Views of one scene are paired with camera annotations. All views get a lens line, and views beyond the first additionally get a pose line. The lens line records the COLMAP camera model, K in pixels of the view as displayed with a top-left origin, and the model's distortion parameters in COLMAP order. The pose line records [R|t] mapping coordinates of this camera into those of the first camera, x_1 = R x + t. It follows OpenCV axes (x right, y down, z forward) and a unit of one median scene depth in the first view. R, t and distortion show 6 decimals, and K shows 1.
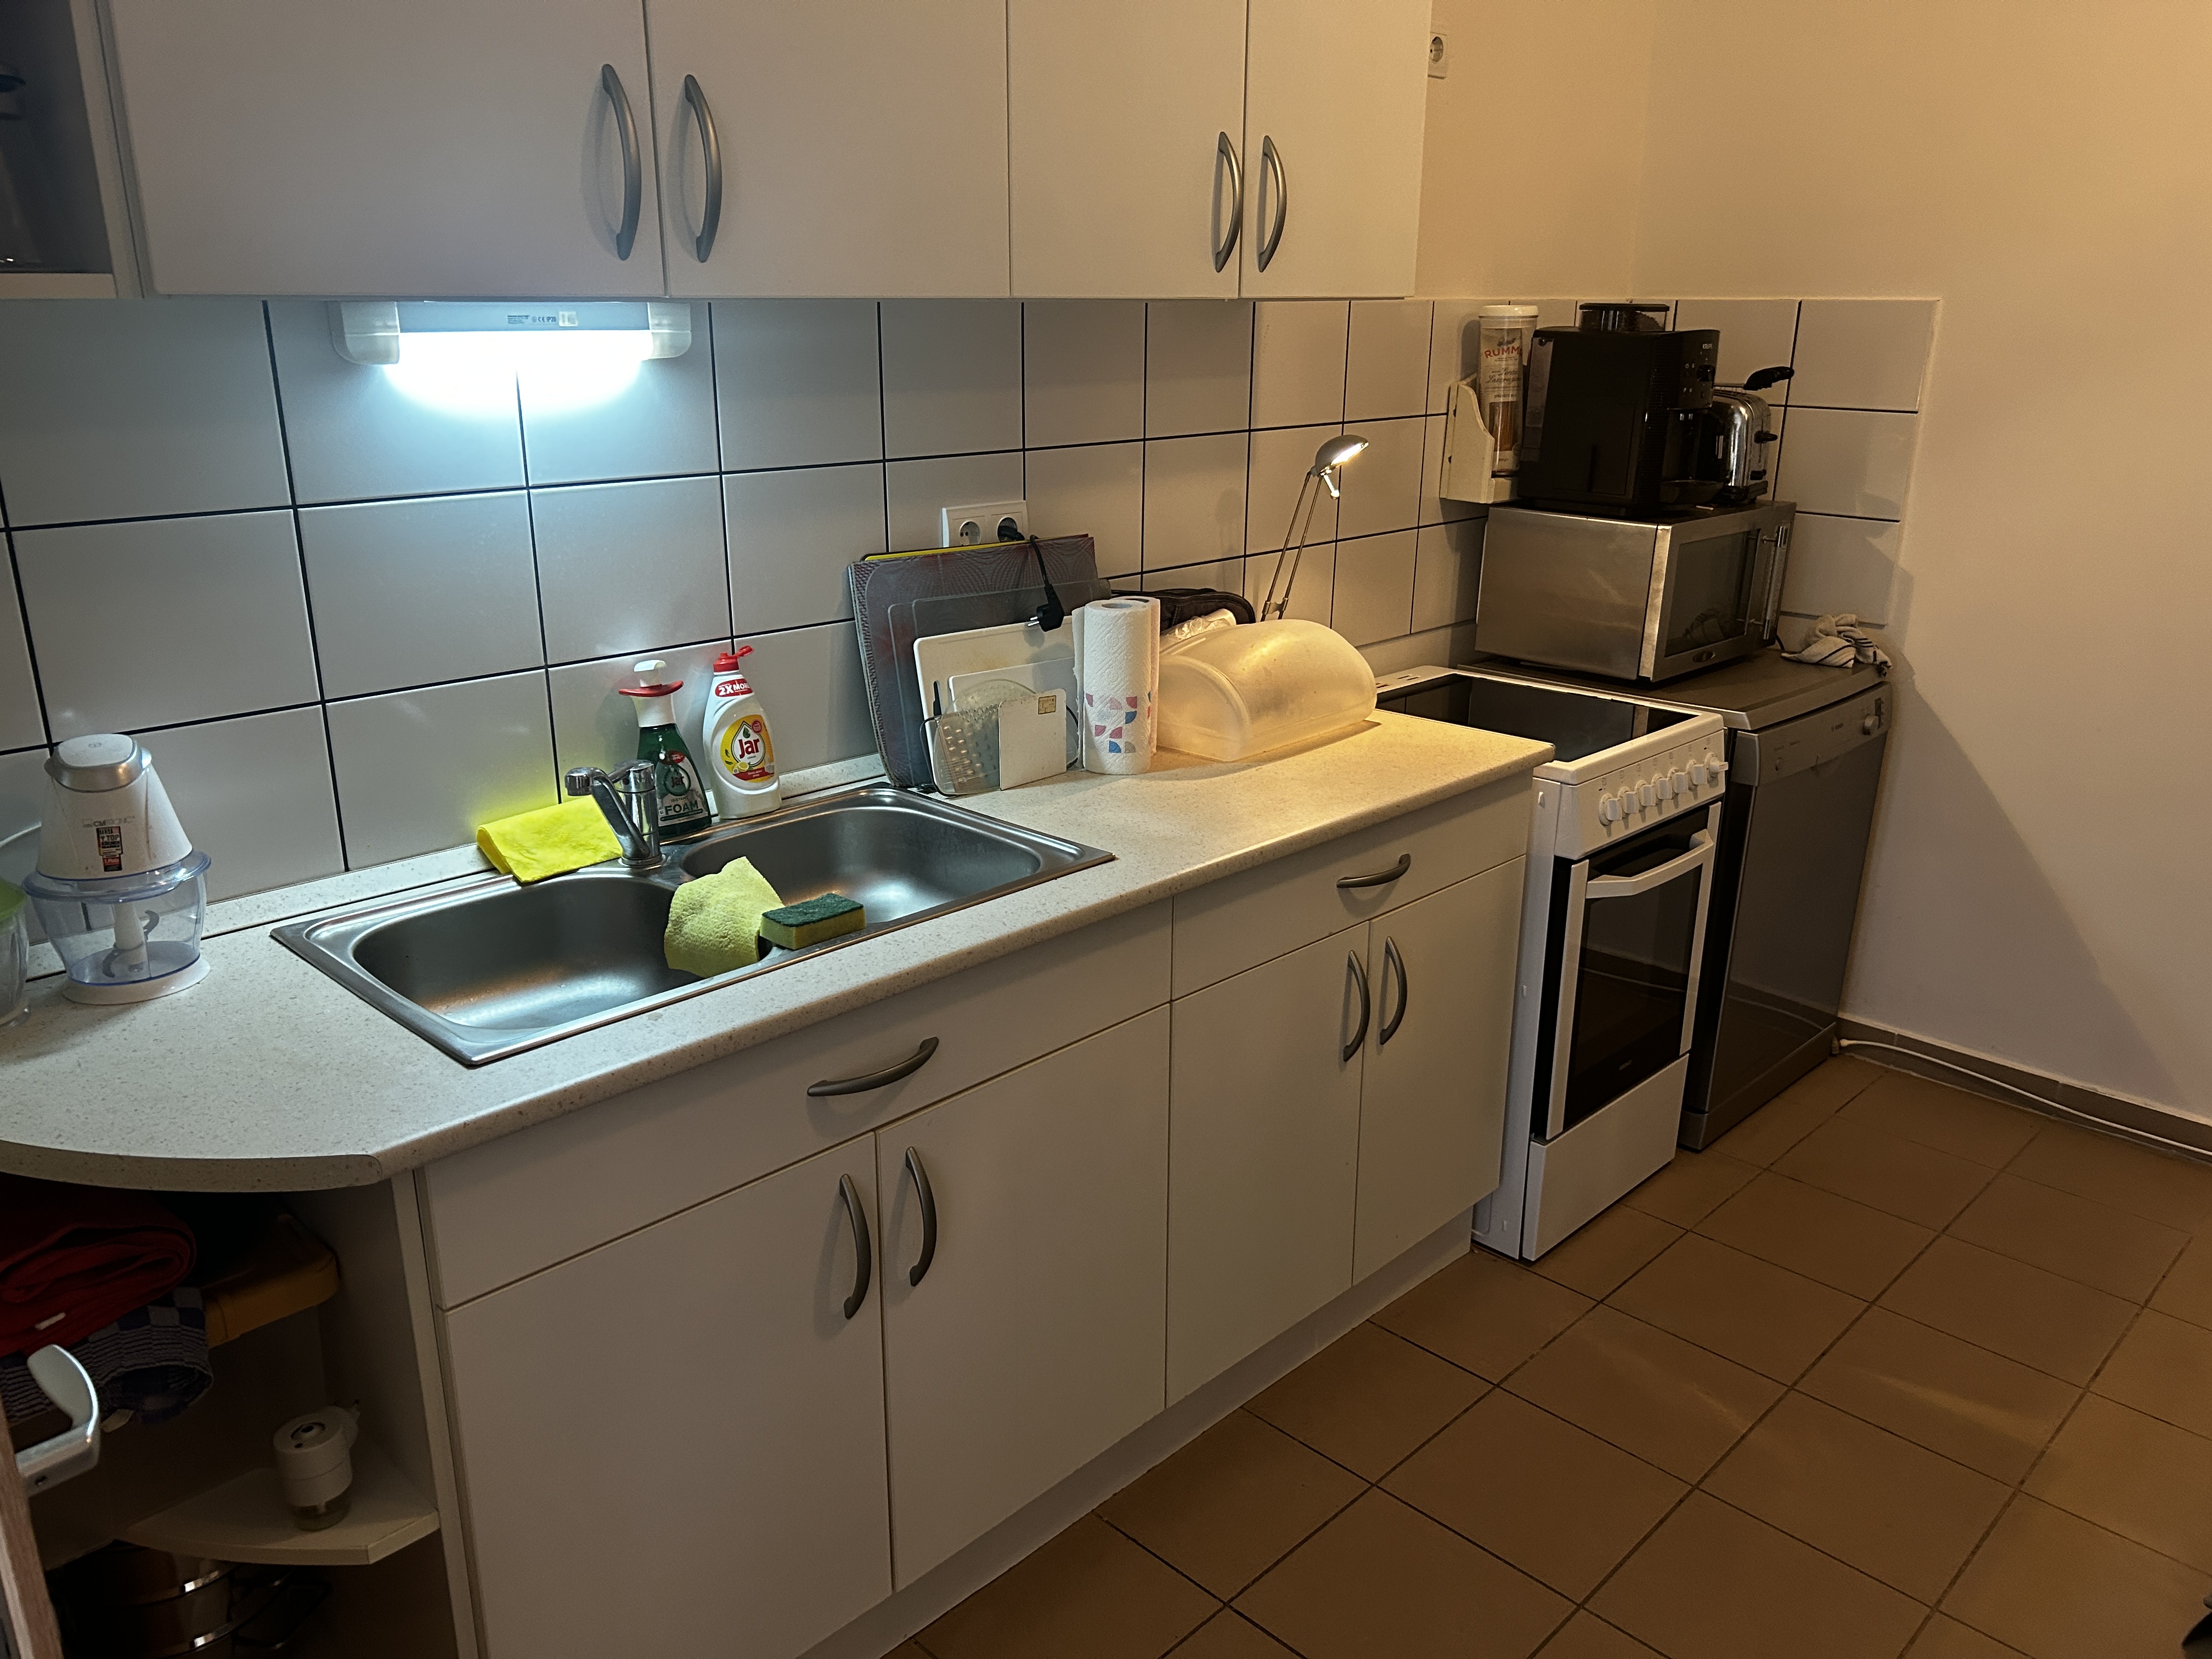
lens RADIAL K [[1666.0, 0, 1099.4], [0, 1666.0, 837.3], [0, 0, 1]] dist [0.114395, -0.154290]
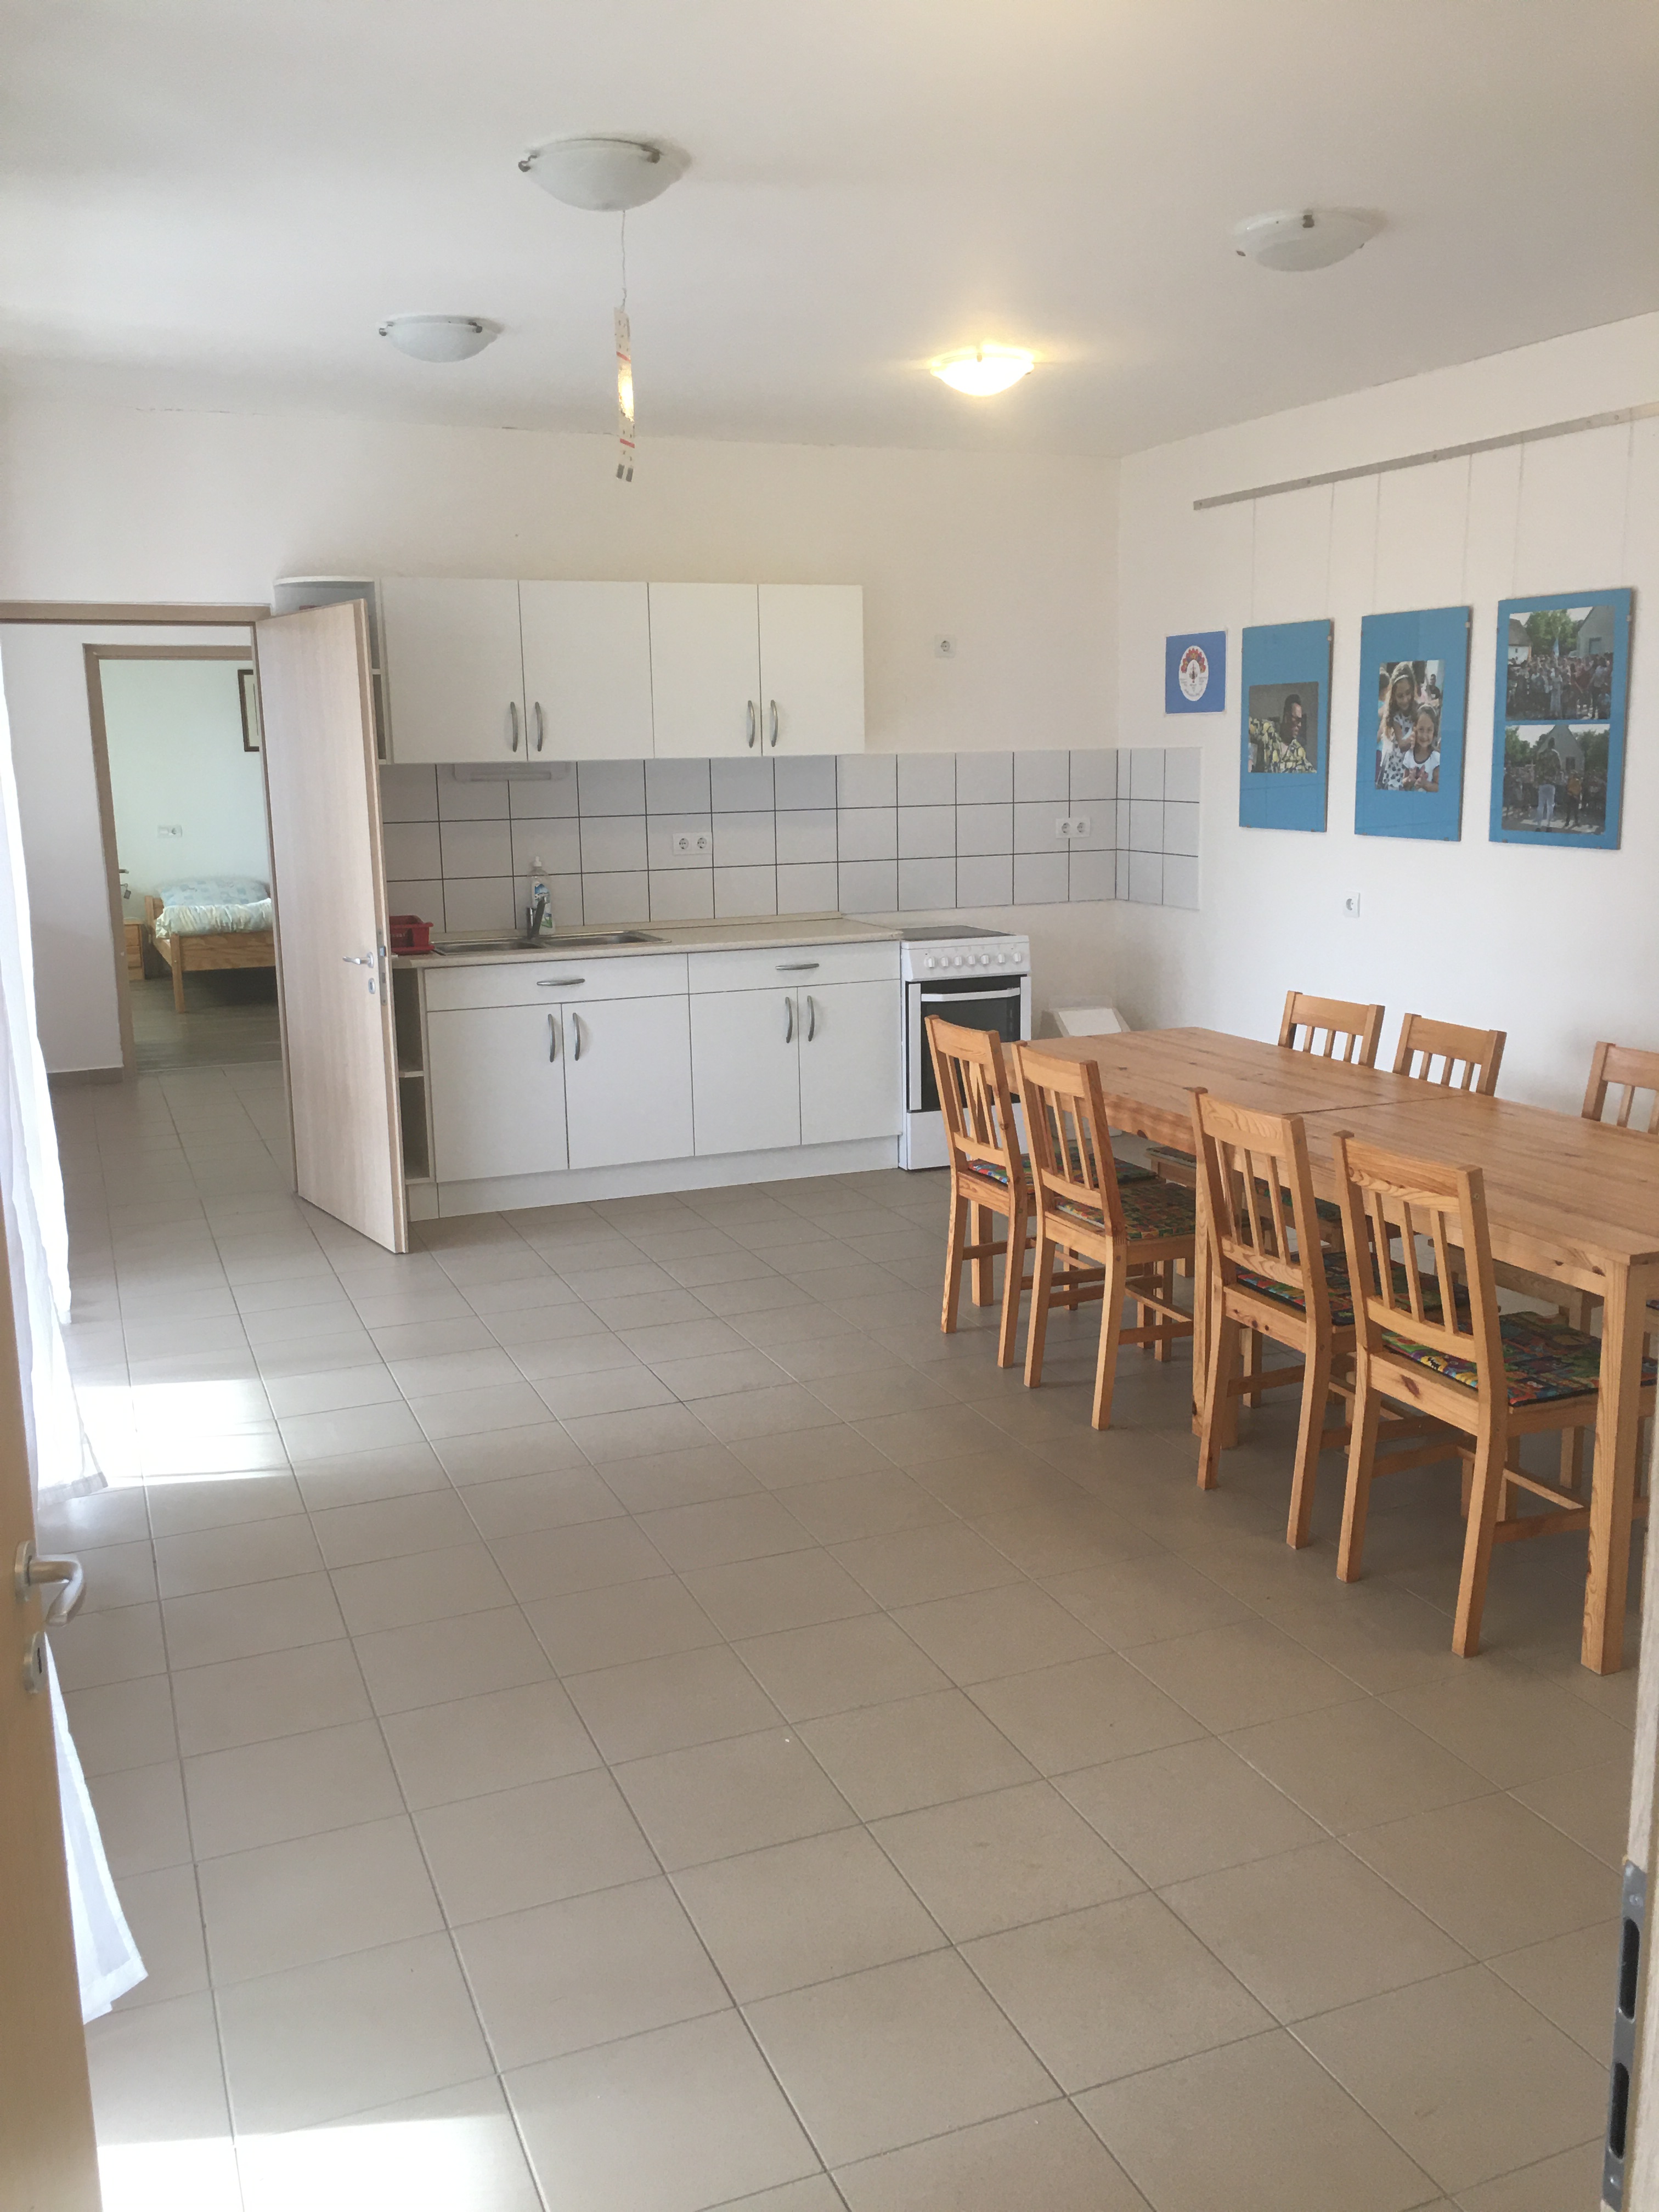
lens RADIAL K [[1873.9, 0, 829.5], [0, 1873.9, 1106.0], [0, 0, 1]] dist [0.090949, -0.131029]
pose [[0.920050, 0.051258, -0.388435, 1.408476], [-0.097604, 0.990135, -0.100527, 0.542452], [0.379450, 0.130402, 0.915977, -1.693662]]
